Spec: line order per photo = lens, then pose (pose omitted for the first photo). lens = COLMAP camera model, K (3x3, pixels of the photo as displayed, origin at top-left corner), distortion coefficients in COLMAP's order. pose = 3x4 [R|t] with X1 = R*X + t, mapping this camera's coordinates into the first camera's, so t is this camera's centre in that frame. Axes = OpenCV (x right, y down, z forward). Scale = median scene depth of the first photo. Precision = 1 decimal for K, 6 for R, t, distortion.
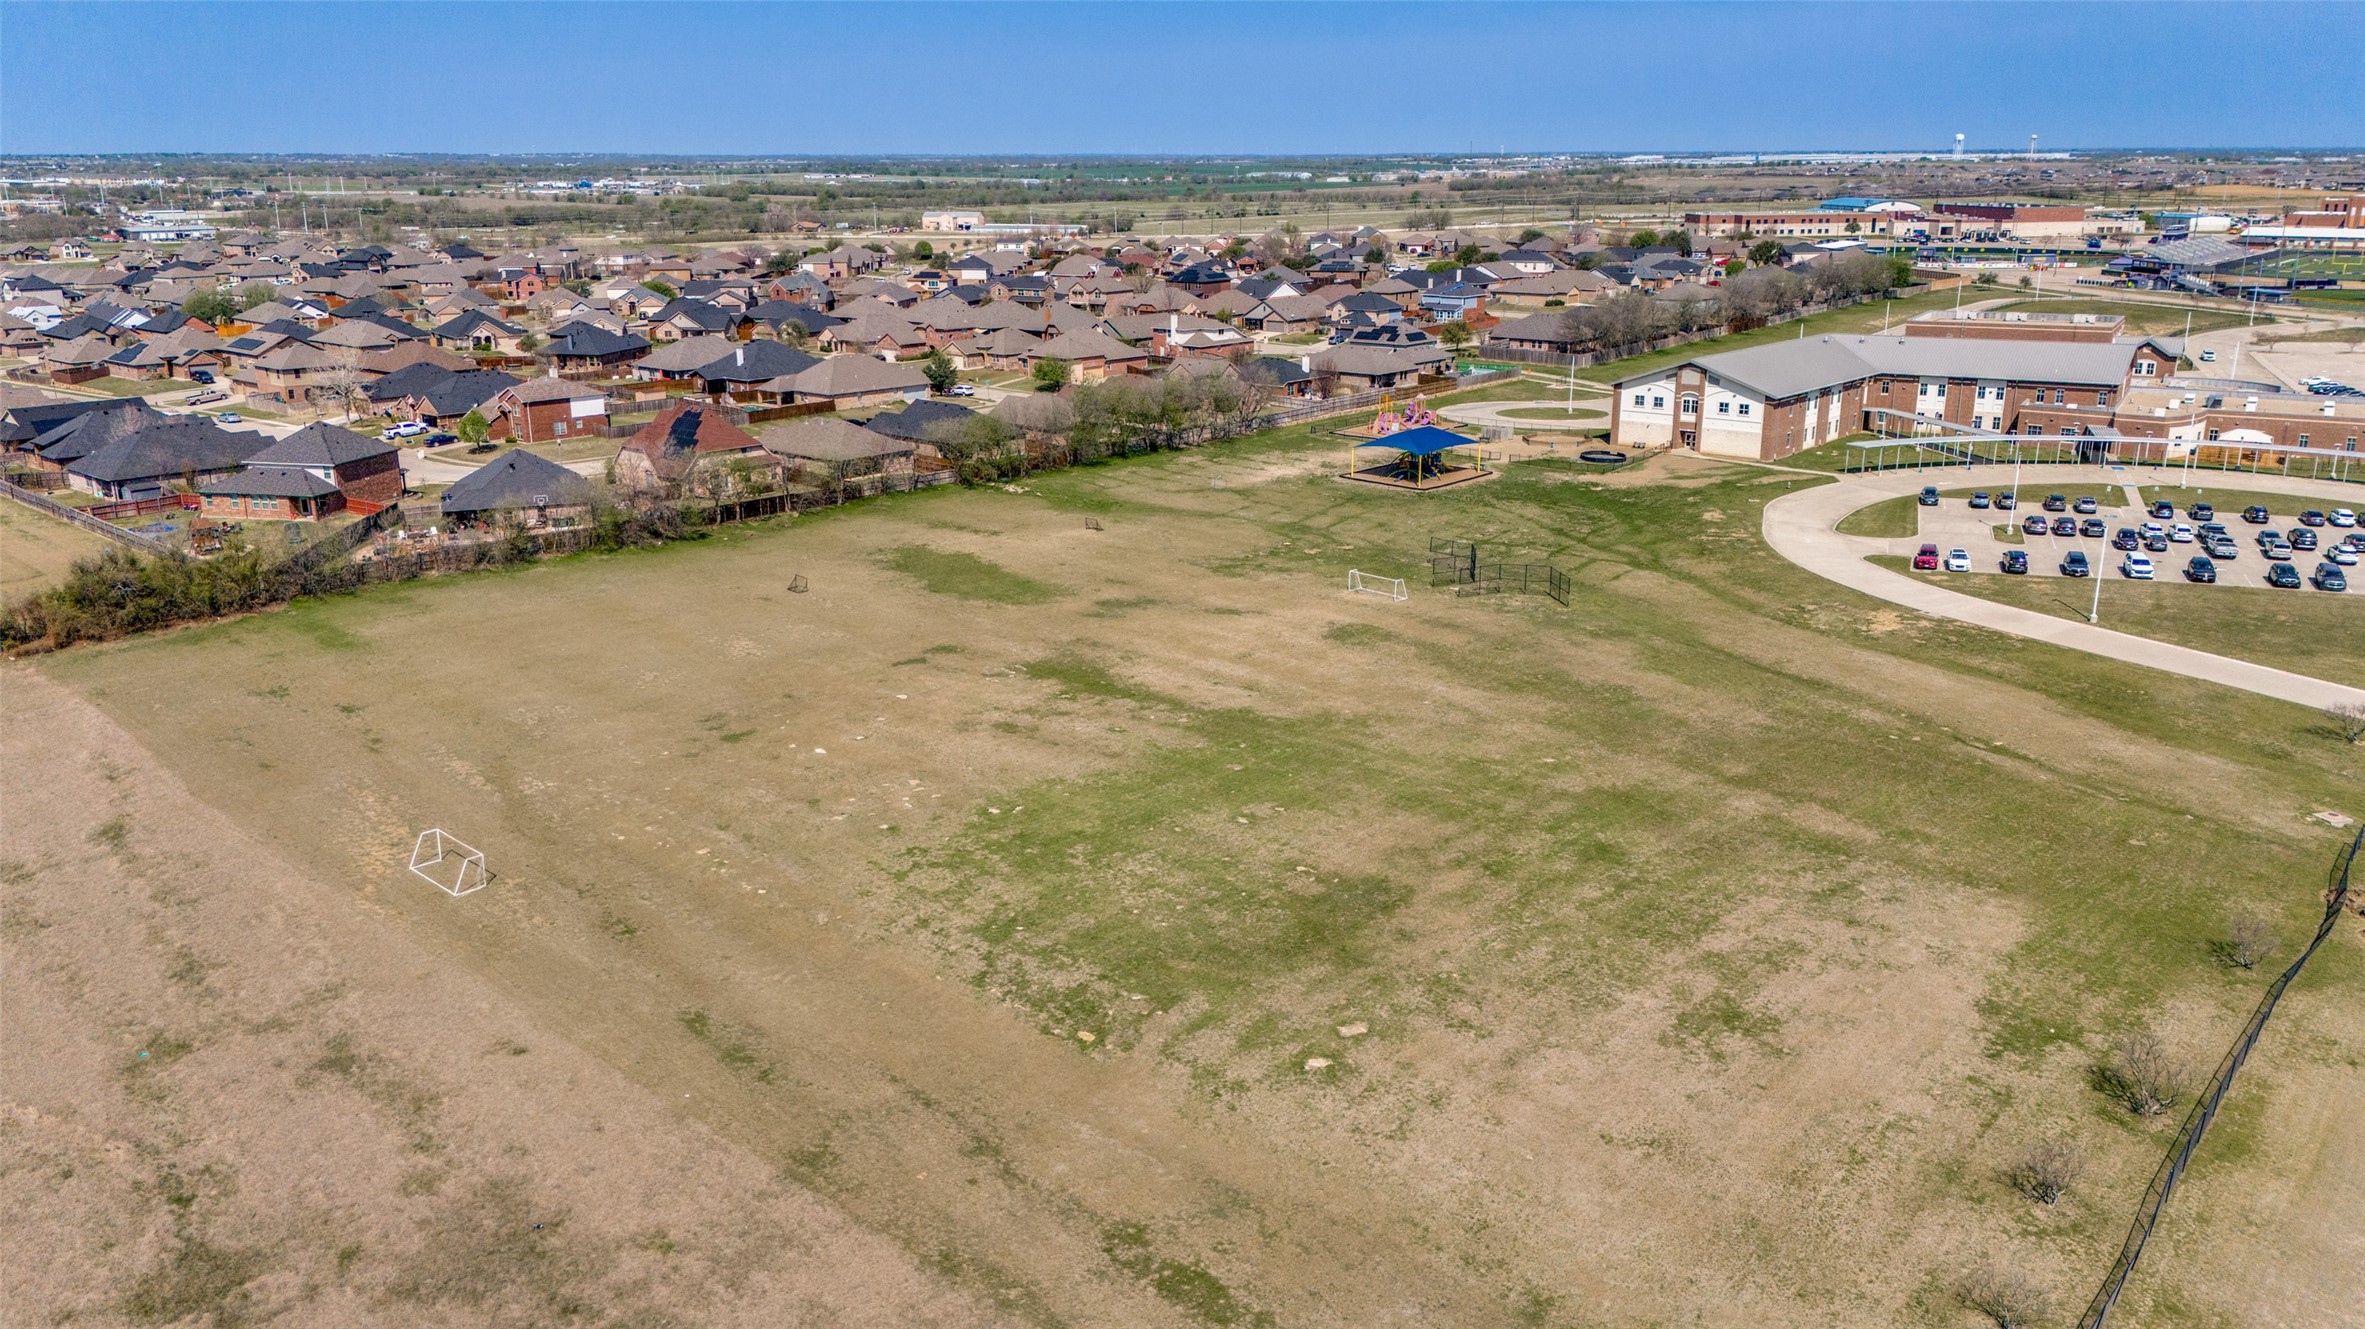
lens RADIAL K [[1739.4, 0, 1182.5], [0, 1739.4, 664.5], [0, 0, 1]] dist [0.064742, -0.071290]
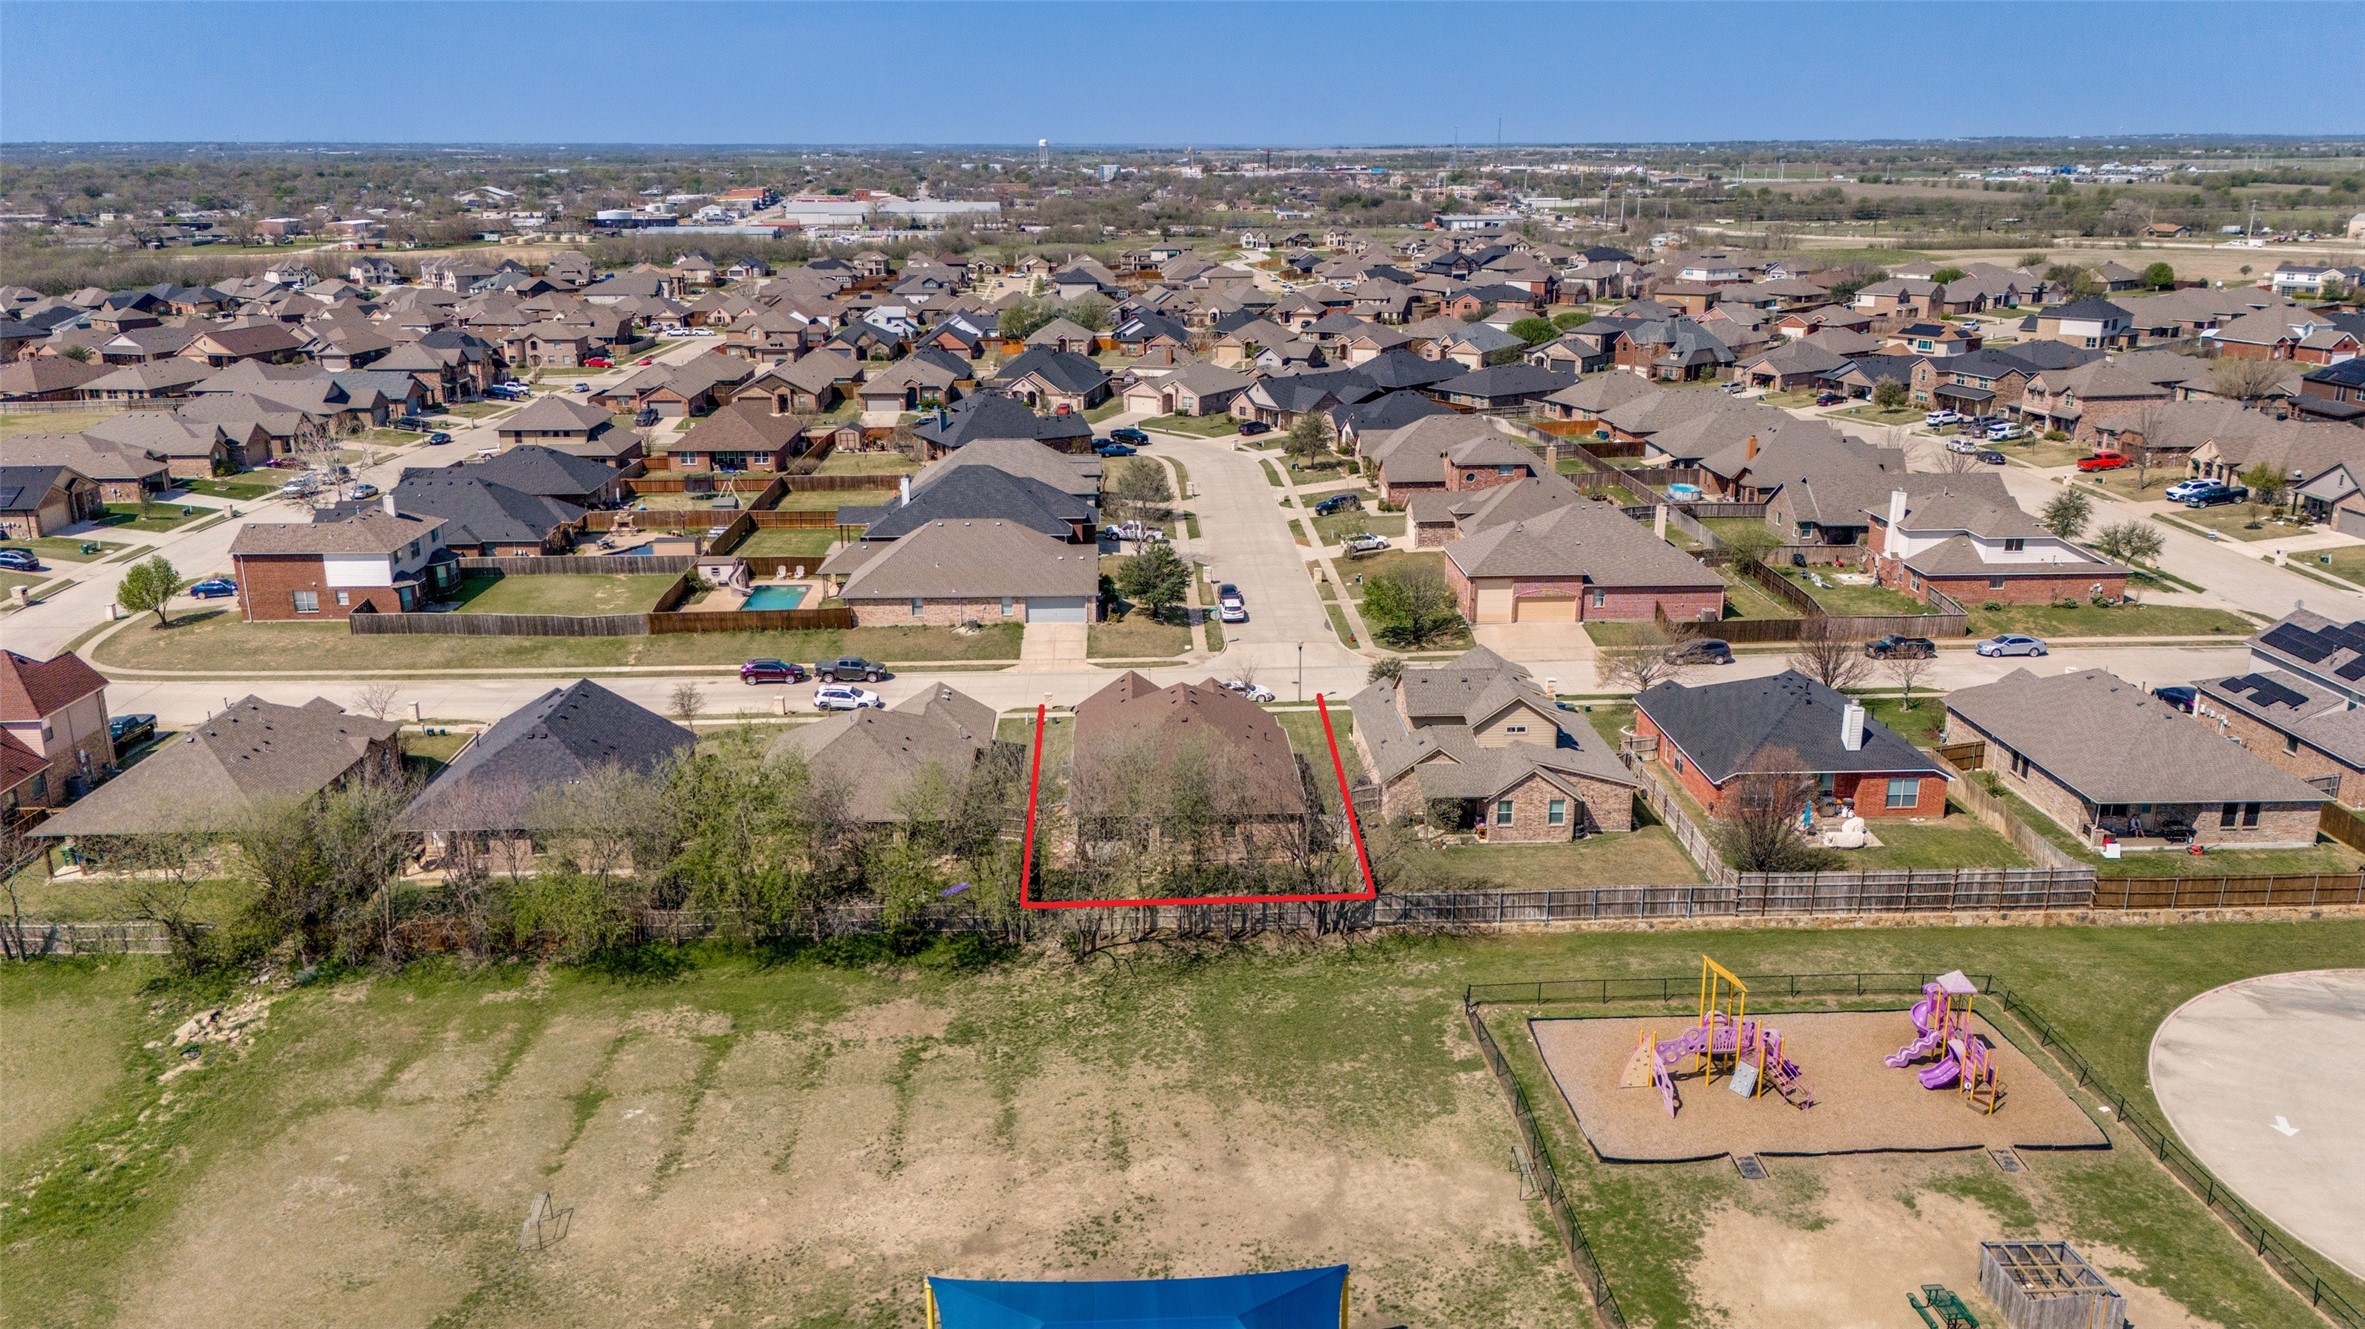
lens RADIAL K [[1739.4, 0, 1182.5], [0, 1739.4, 664.5], [0, 0, 1]] dist [0.064742, -0.071290]
pose [[0.682999, 0.206017, -0.700763, 0.166357], [-0.200206, 0.975458, 0.091644, -0.142485], [0.702446, 0.077704, 0.707483, 0.494722]]
